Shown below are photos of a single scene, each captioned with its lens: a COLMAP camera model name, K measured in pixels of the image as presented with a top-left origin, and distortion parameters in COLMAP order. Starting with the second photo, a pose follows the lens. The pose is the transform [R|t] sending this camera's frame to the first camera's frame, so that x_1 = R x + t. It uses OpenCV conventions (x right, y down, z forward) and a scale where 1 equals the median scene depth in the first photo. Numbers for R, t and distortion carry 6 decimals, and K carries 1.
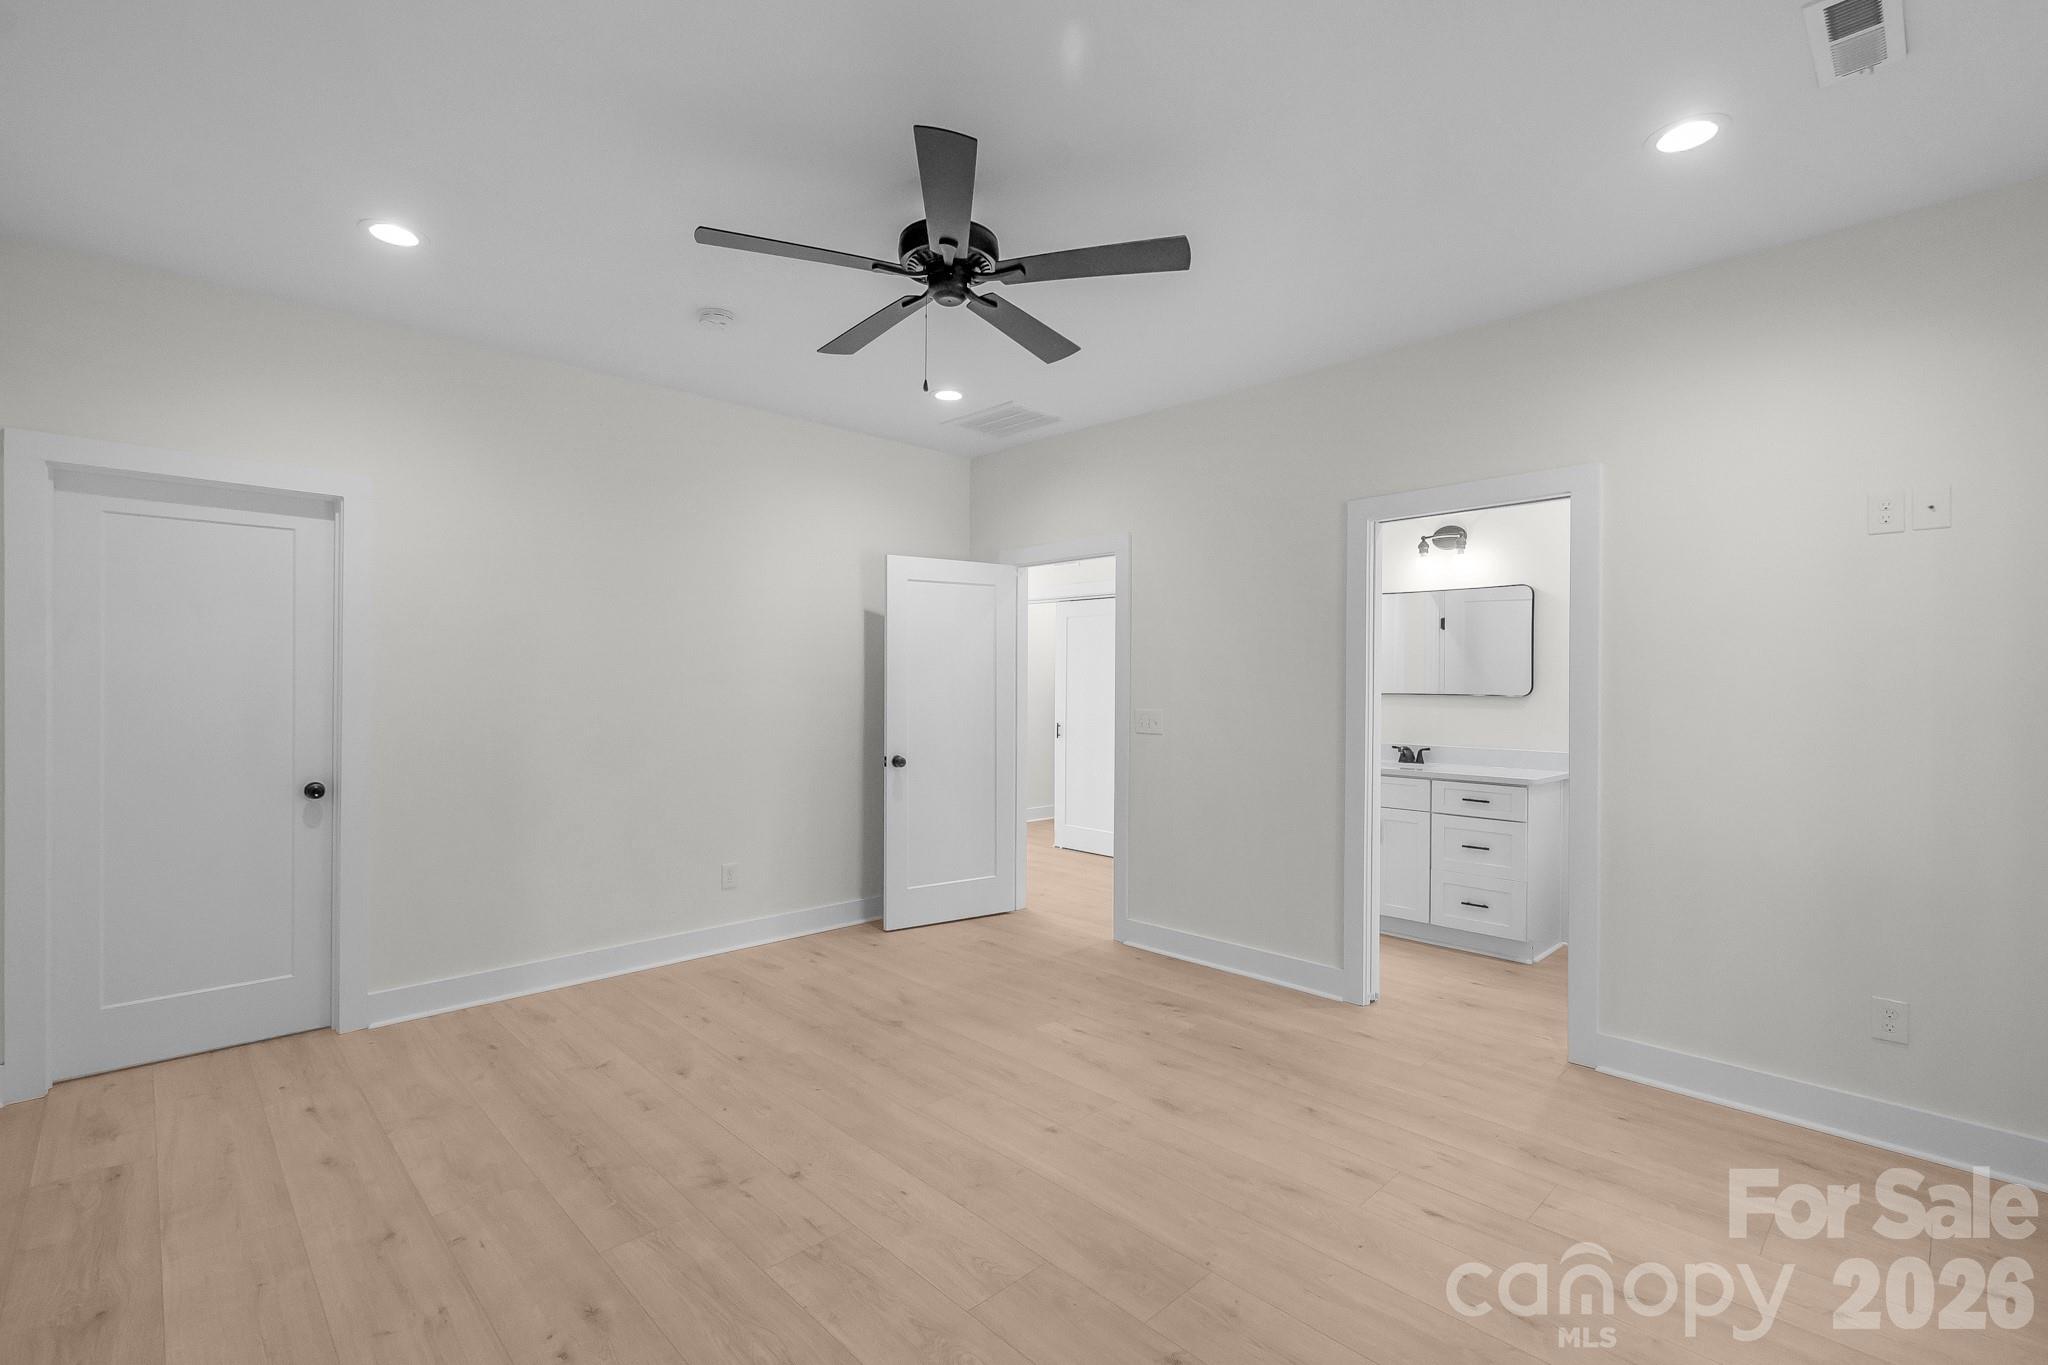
lens RADIAL K [[927.0, 0, 1029.8], [0, 927.0, 670.2], [0, 0, 1]] dist [0.006347, -0.002700]
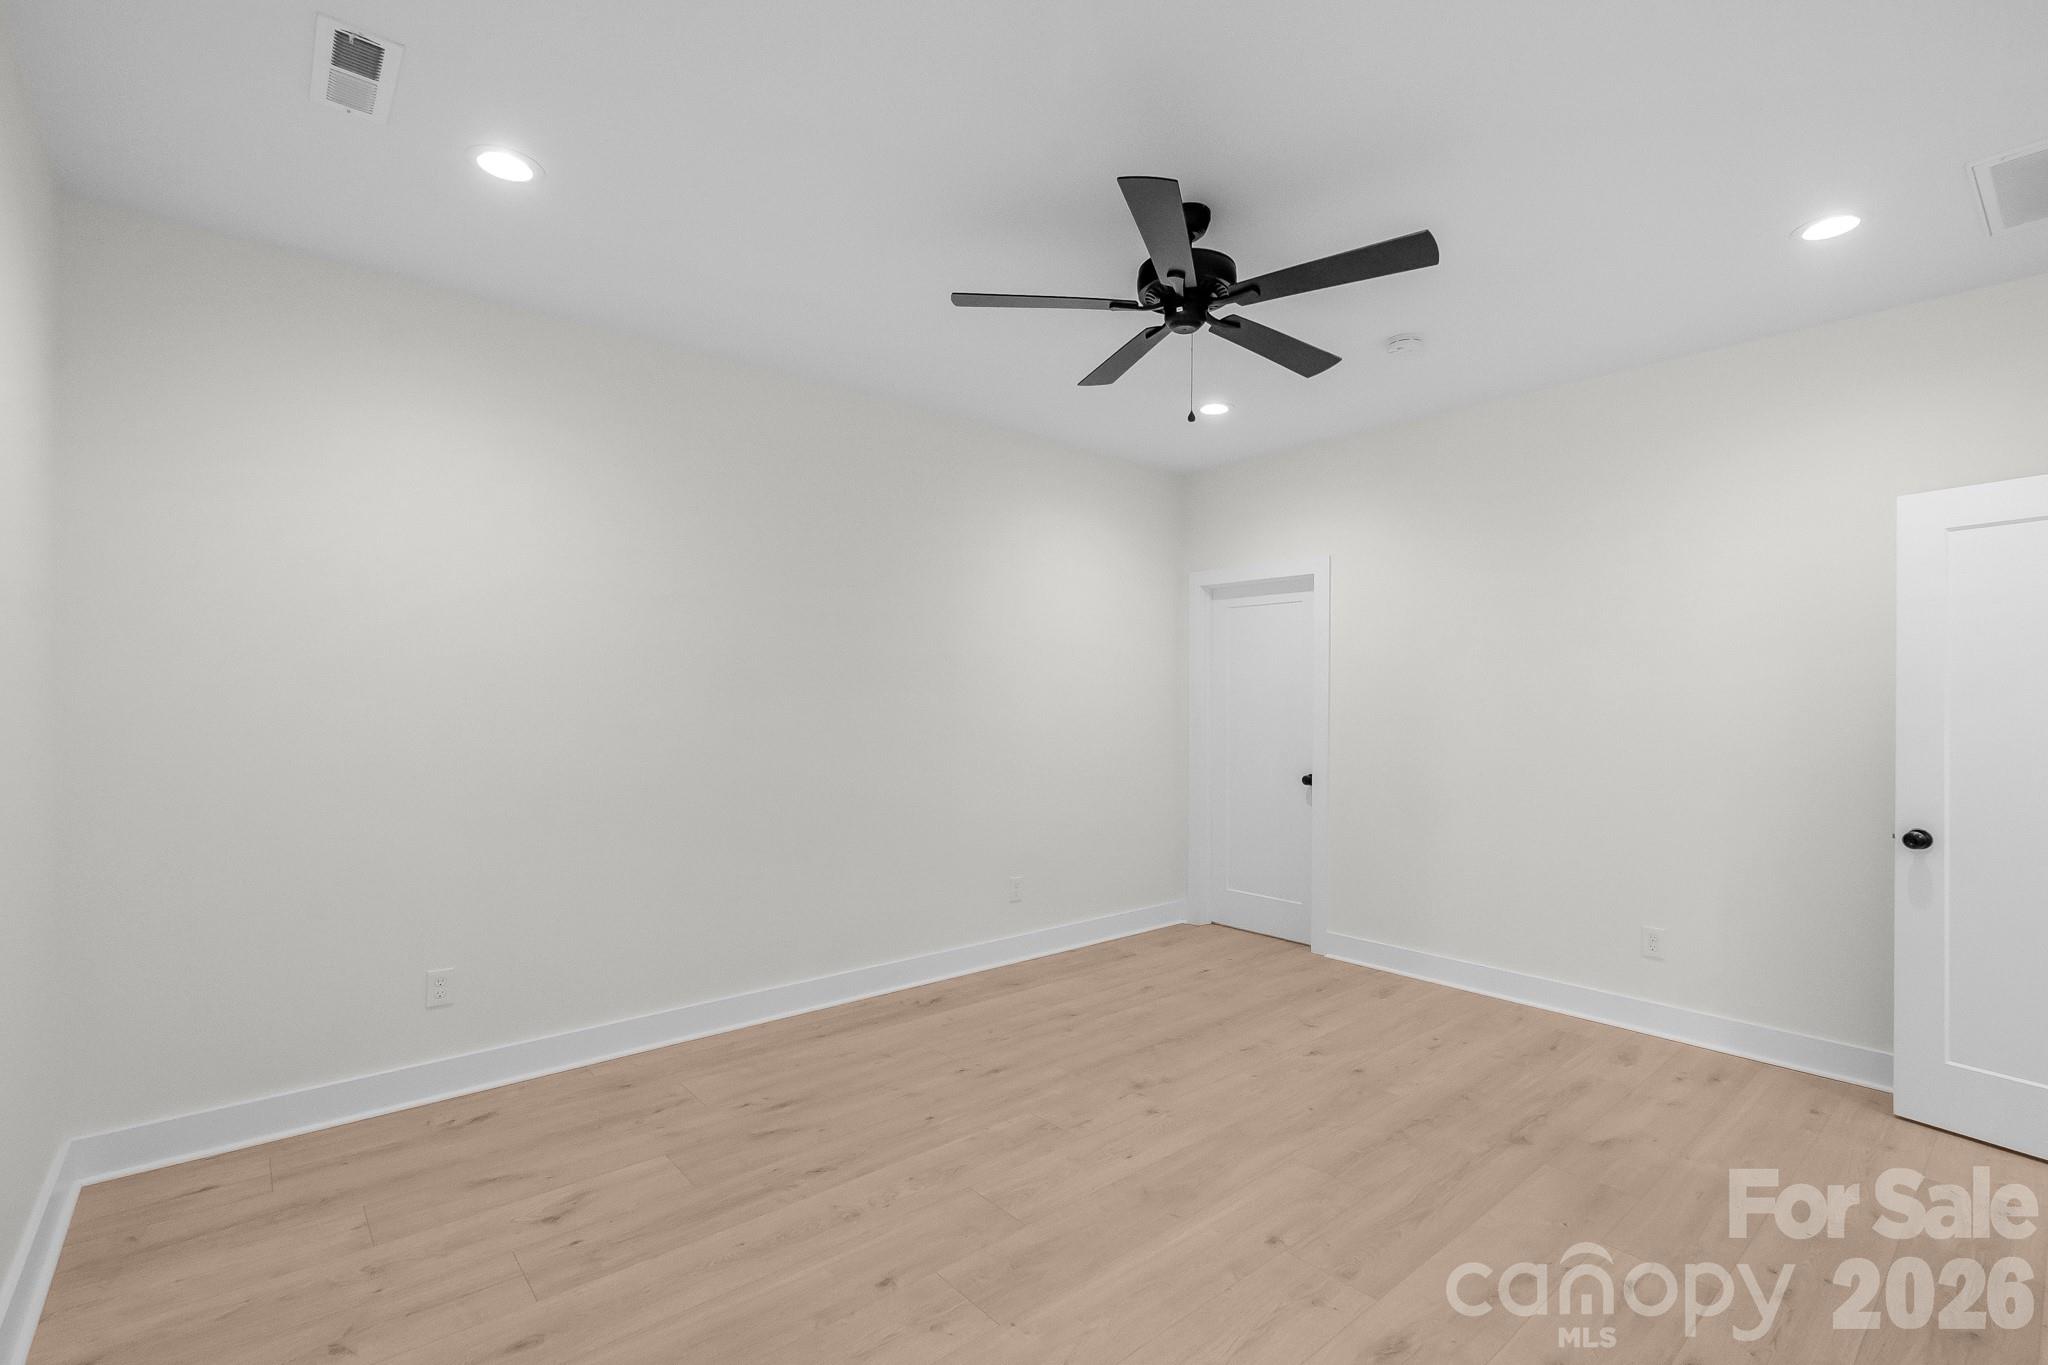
lens RADIAL K [[927.0, 0, 1033.2], [0, 927.0, 670.1], [0, 0, 1]] dist [0.006347, -0.002700]
pose [[-0.073880, -0.037948, -0.996545, 0.752996], [0.008267, 0.999218, -0.038662, 0.012670], [0.997233, -0.011095, -0.073509, 0.722377]]
